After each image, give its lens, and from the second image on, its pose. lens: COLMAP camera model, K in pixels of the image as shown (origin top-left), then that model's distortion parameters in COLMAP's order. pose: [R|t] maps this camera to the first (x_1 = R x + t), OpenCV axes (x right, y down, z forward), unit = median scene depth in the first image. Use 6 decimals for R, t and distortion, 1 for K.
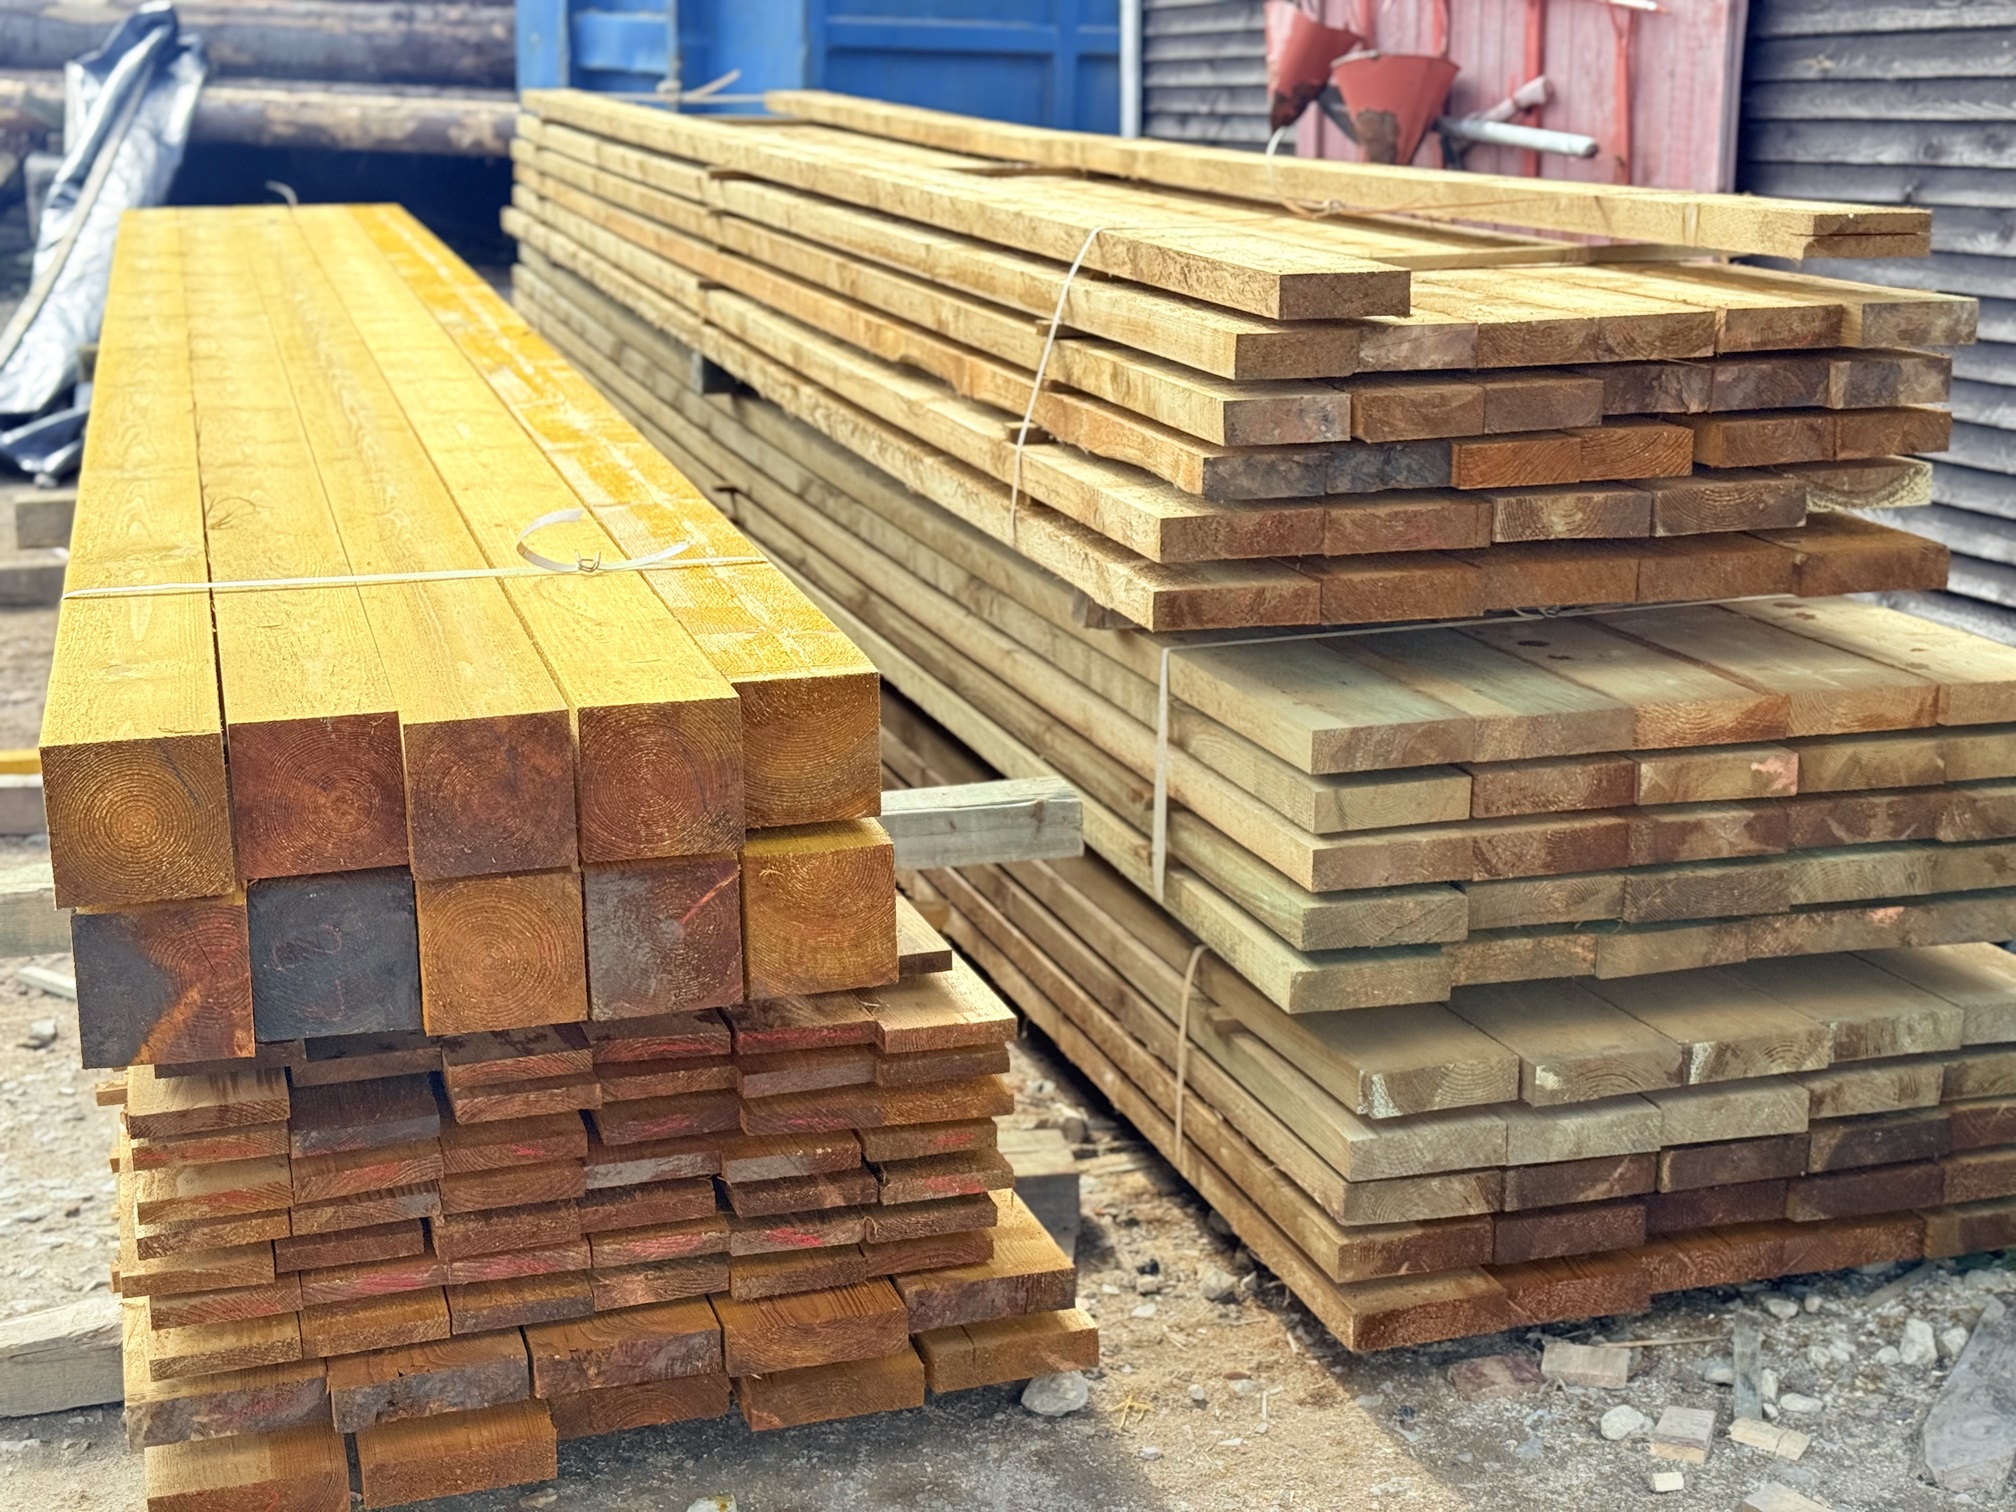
lens RADIAL K [[2704.7, 0, 1008.0], [0, 2704.7, 756.0], [0, 0, 1]] dist [0.157495, -0.278448]
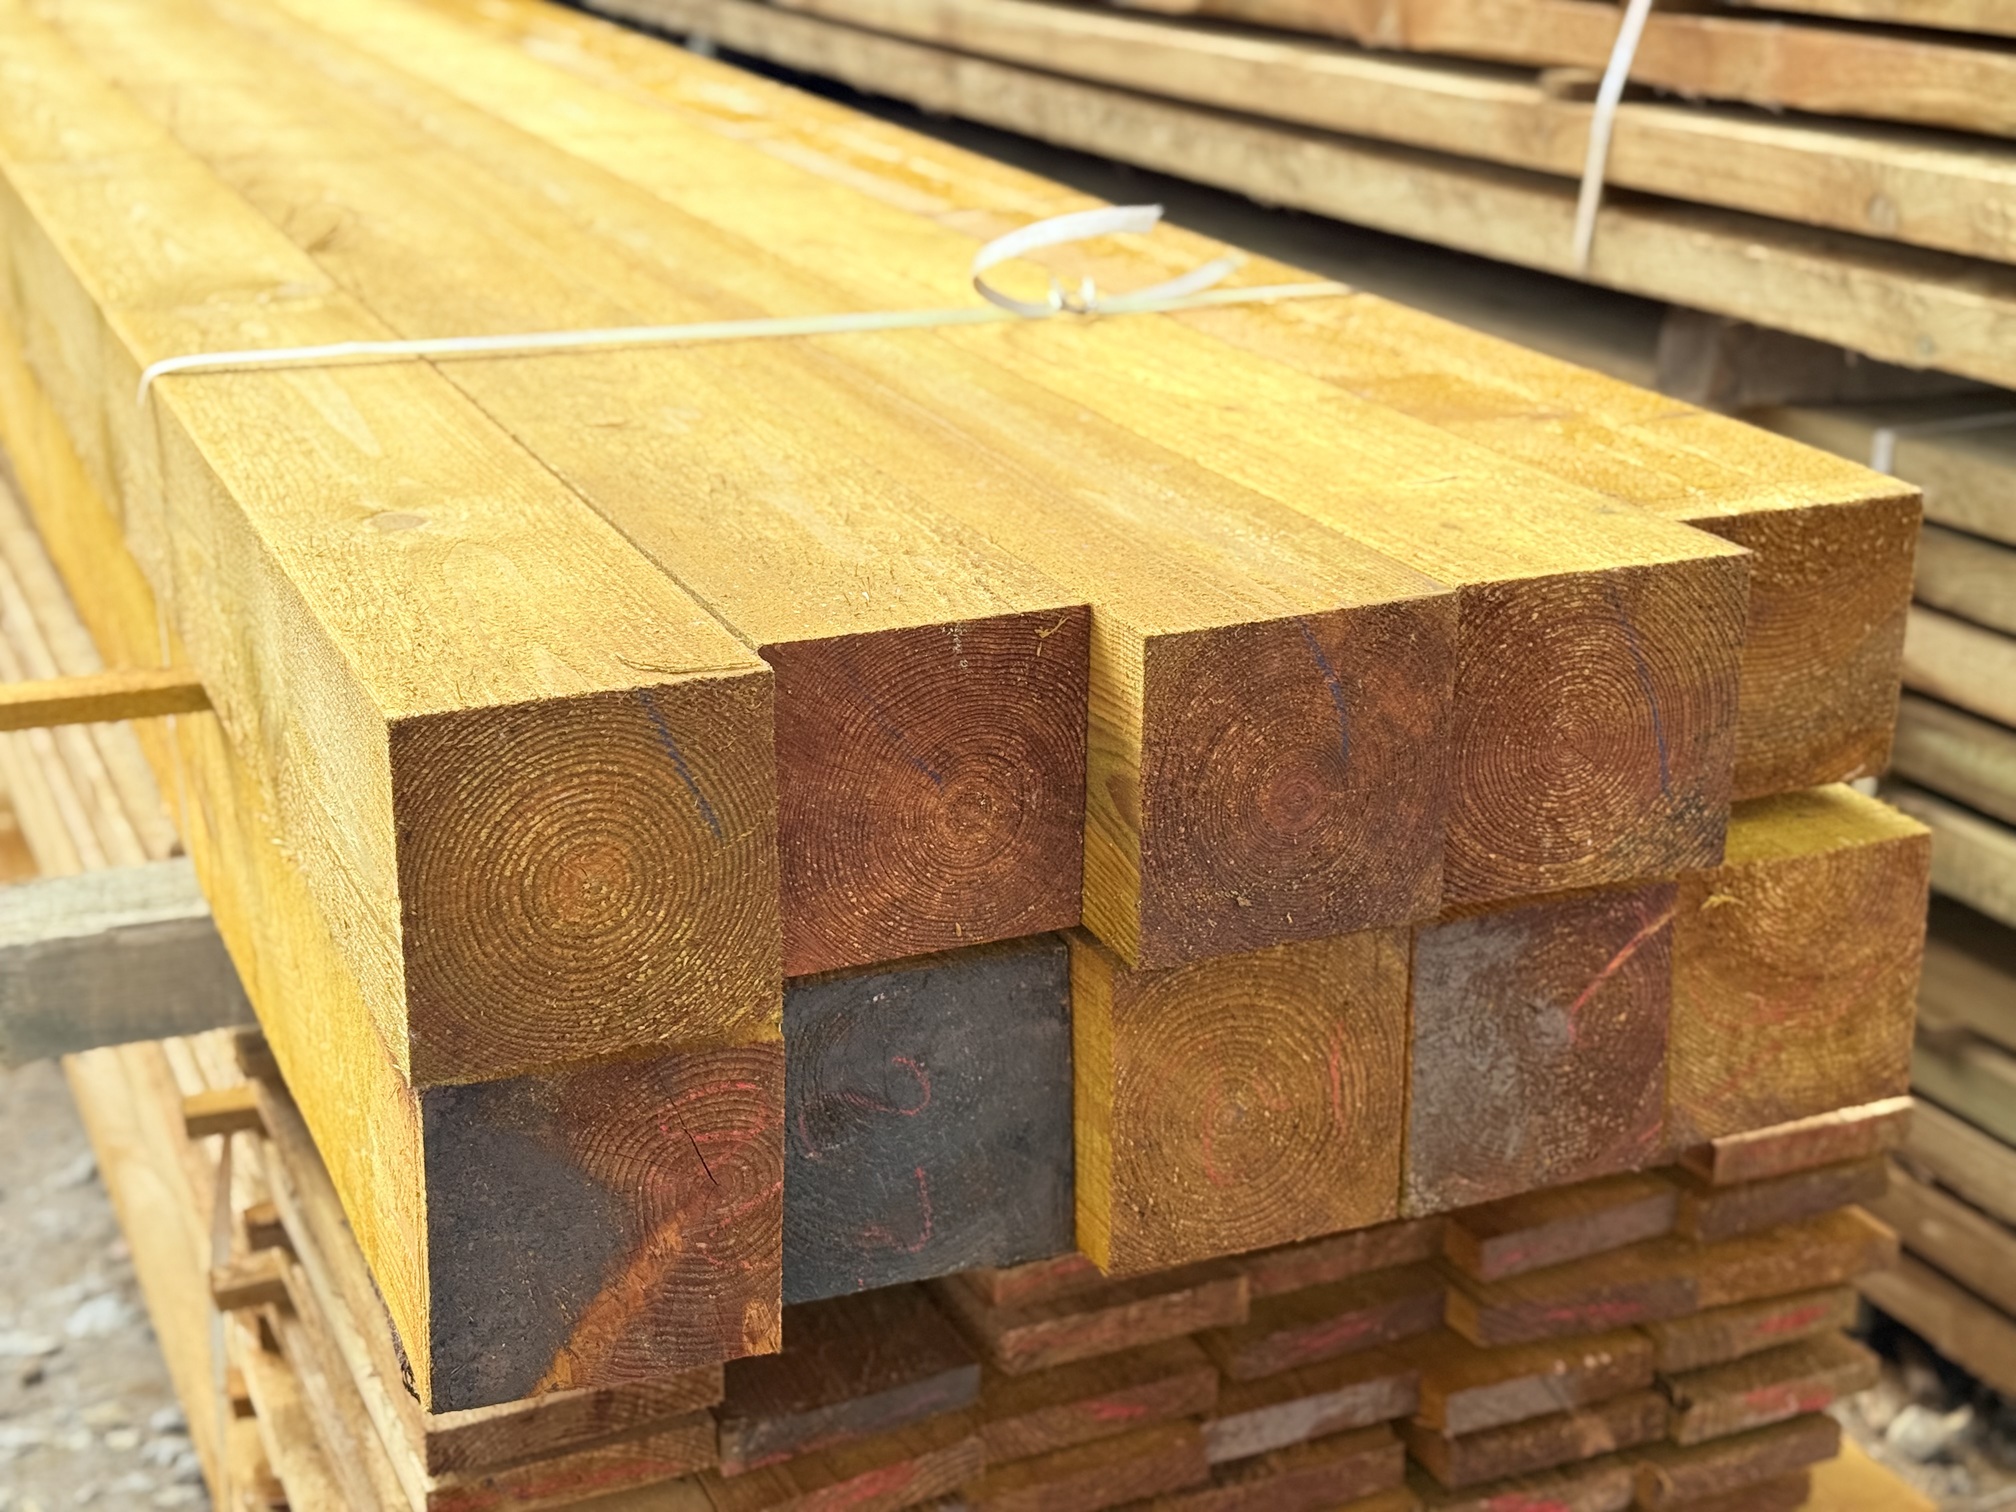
lens RADIAL K [[2786.2, 0, 1010.2], [0, 2786.2, 700.9], [0, 0, 1]] dist [0.148755, -0.341815]
pose [[0.992636, -0.026996, 0.118091, -0.280311], [0.020272, 0.998124, 0.057775, -0.026423], [-0.119429, -0.054955, 0.991321, 0.511035]]
